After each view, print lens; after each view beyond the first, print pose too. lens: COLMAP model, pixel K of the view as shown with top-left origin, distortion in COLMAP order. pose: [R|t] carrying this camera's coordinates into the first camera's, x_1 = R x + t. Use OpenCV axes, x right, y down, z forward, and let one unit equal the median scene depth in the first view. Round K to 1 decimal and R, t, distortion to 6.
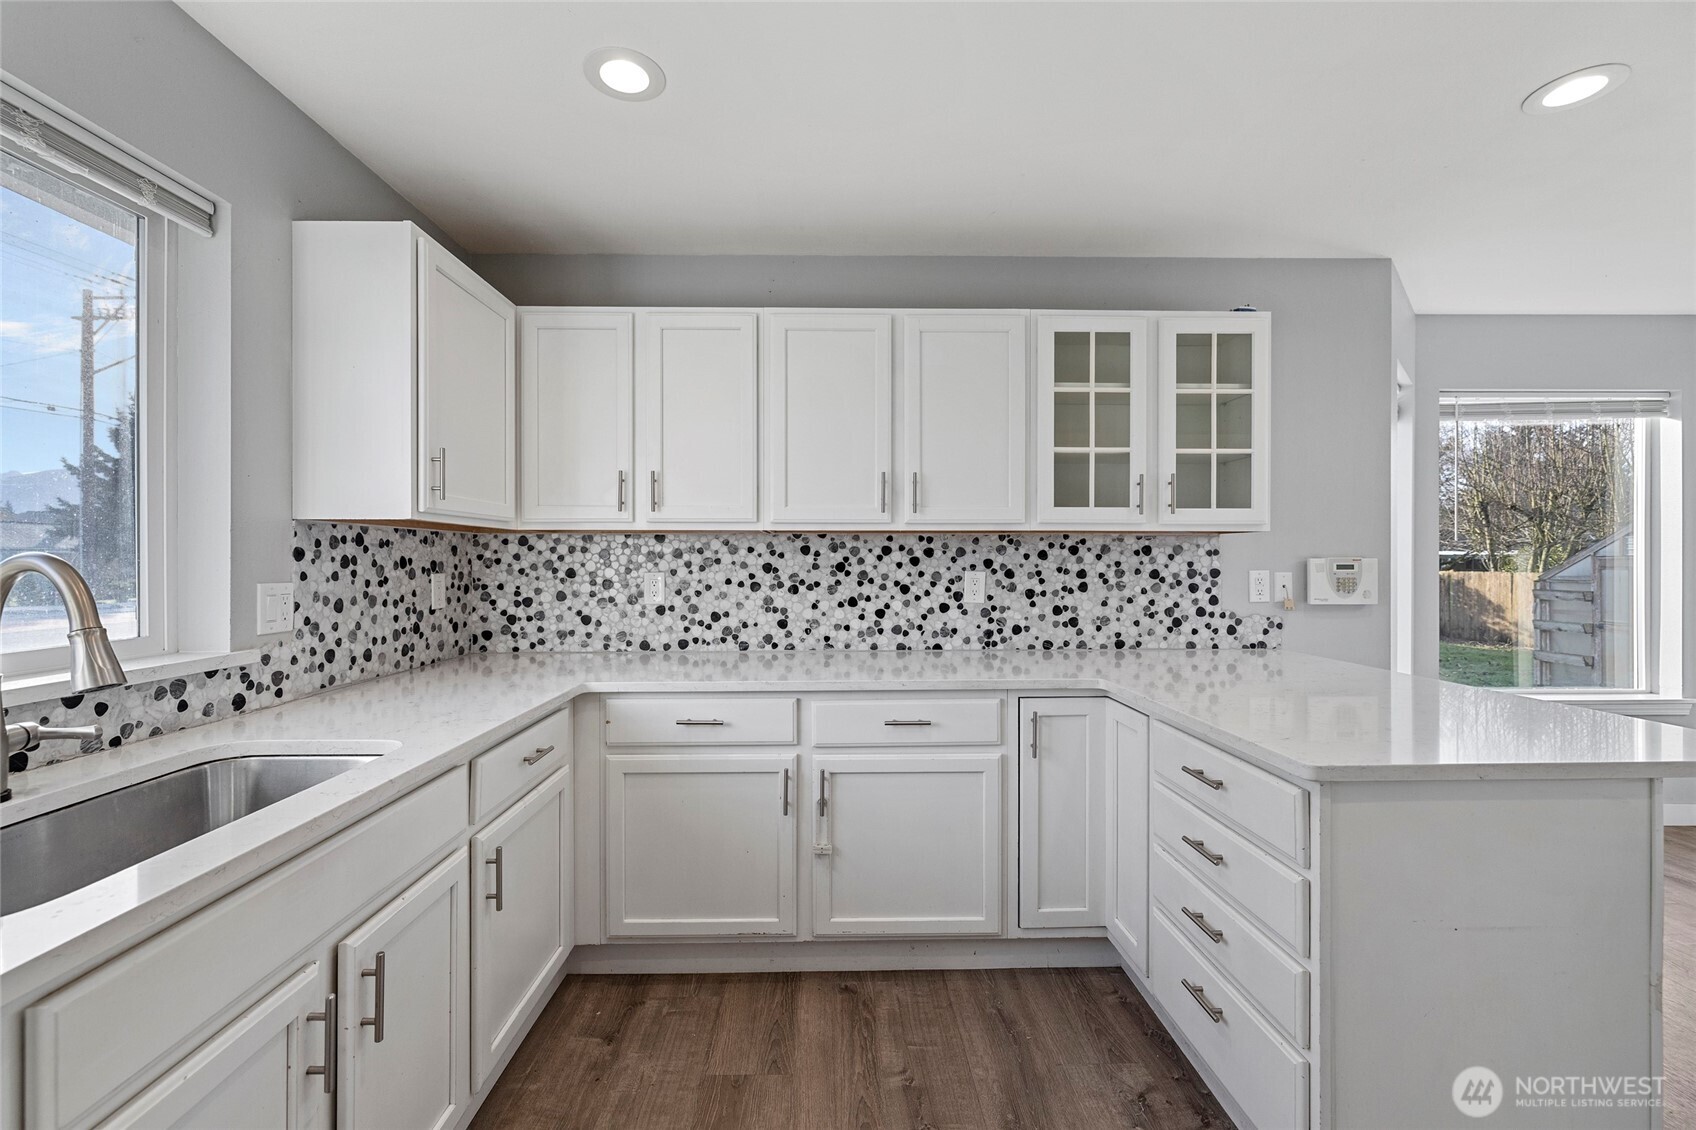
lens RADIAL K [[712.7, 0, 838.7], [0, 712.7, 561.4], [0, 0, 1]] dist [-0.001081, 0.000023]
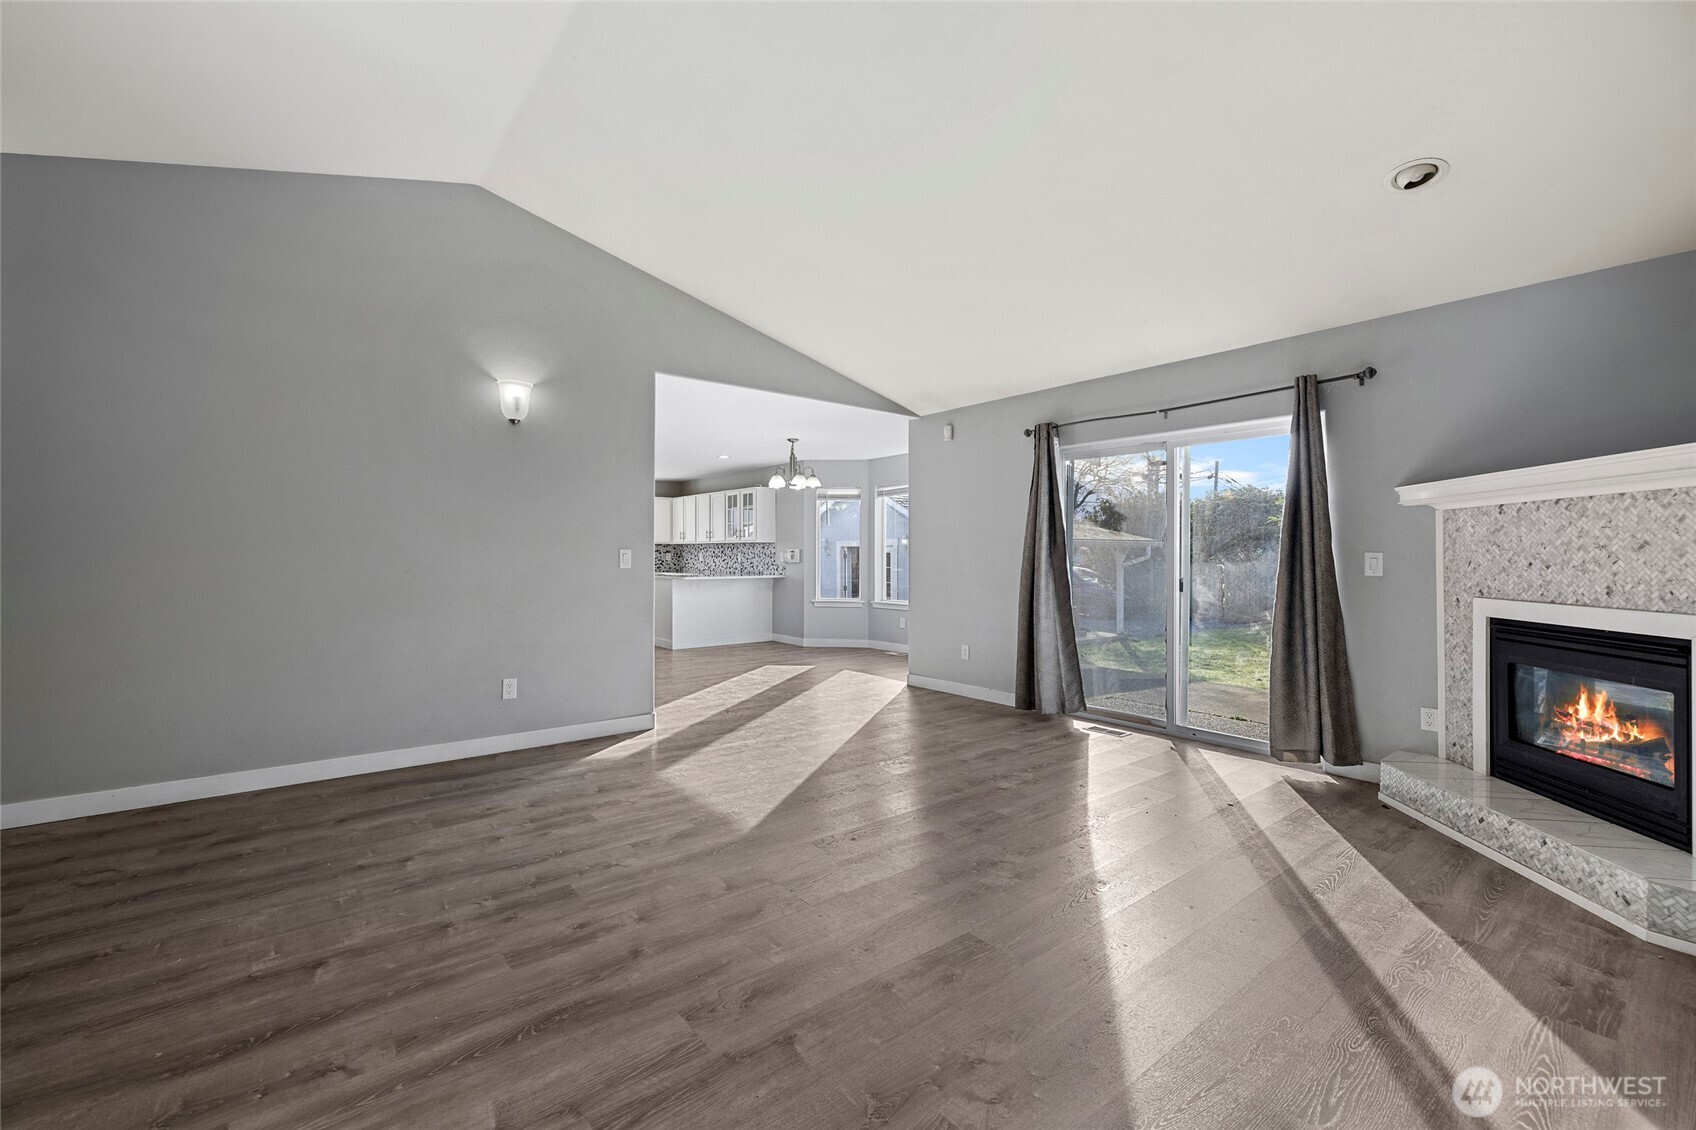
lens RADIAL K [[712.3, 0, 833.4], [0, 712.3, 552.6], [0, 0, 1]] dist [0.001456, -0.000061]
pose [[0.603268, -0.001152, -0.797537, 3.588021], [-0.003548, 0.999985, -0.004128, 0.026391], [0.797530, 0.005320, 0.603255, -0.929171]]
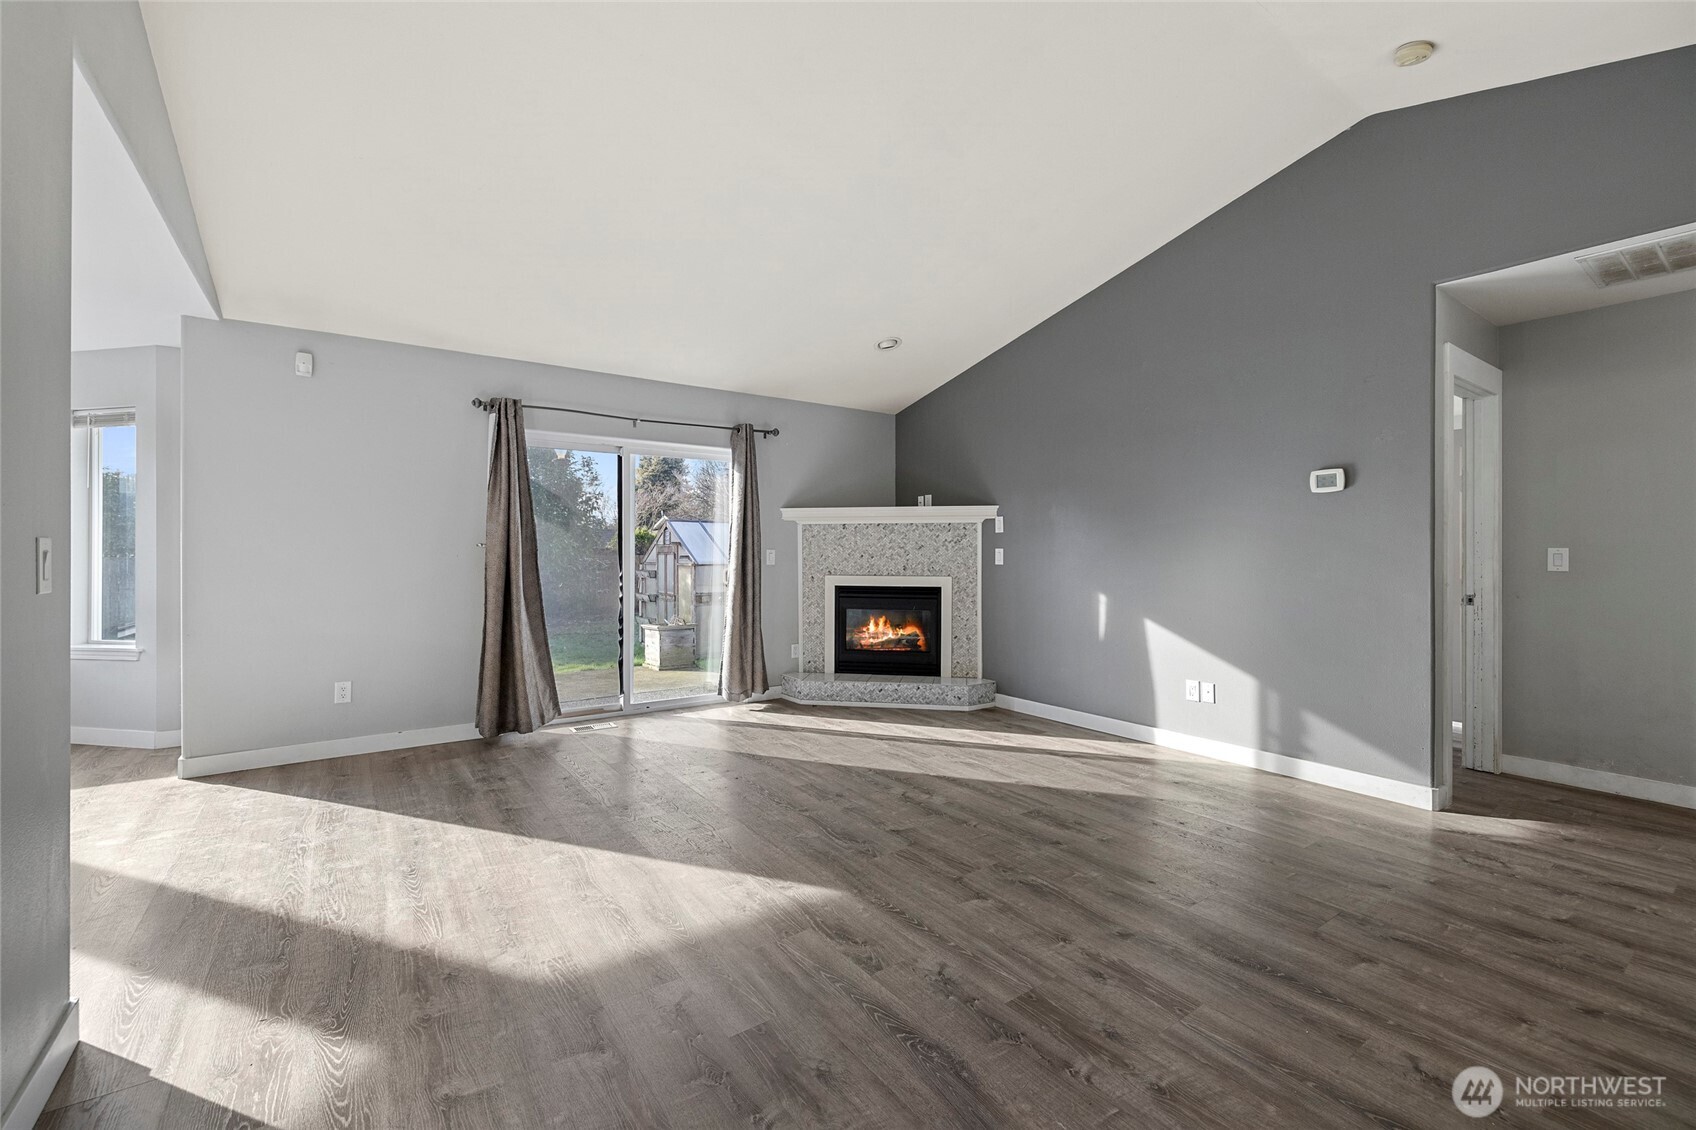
lens RADIAL K [[709.8, 0, 840.1], [0, 709.8, 548.6], [0, 0, 1]] dist [-0.000022, -0.000129]
pose [[0.826110, 0.003399, 0.563498, 2.104556], [-0.001033, 0.999989, -0.004518, 0.023410], [-0.563508, 0.003150, 0.826105, -1.117662]]
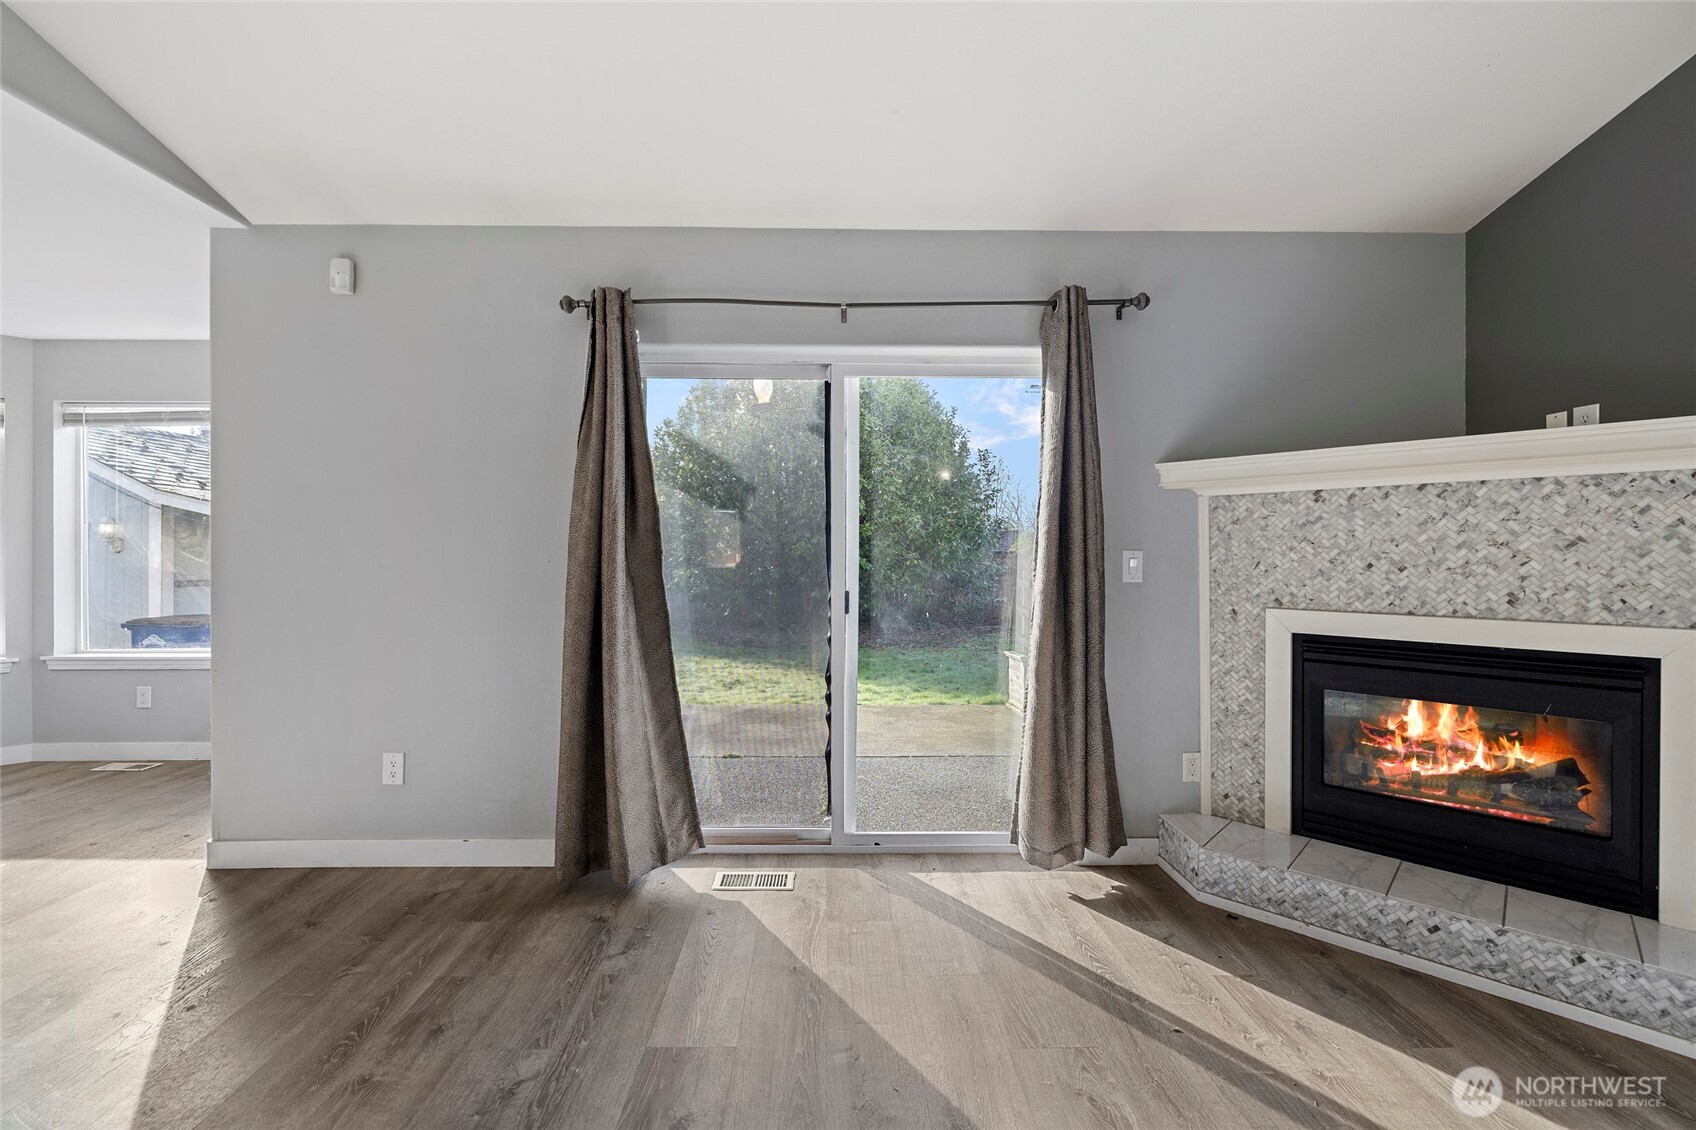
lens RADIAL K [[717.4, 0, 838.5], [0, 717.4, 554.5], [0, 0, 1]] dist [0.002620, -0.000194]
pose [[0.999999, 0.001701, 0.000180, 2.703020], [-0.001701, 0.999998, -0.000579, 0.023703], [-0.000181, 0.000578, 1.000000, -0.282303]]
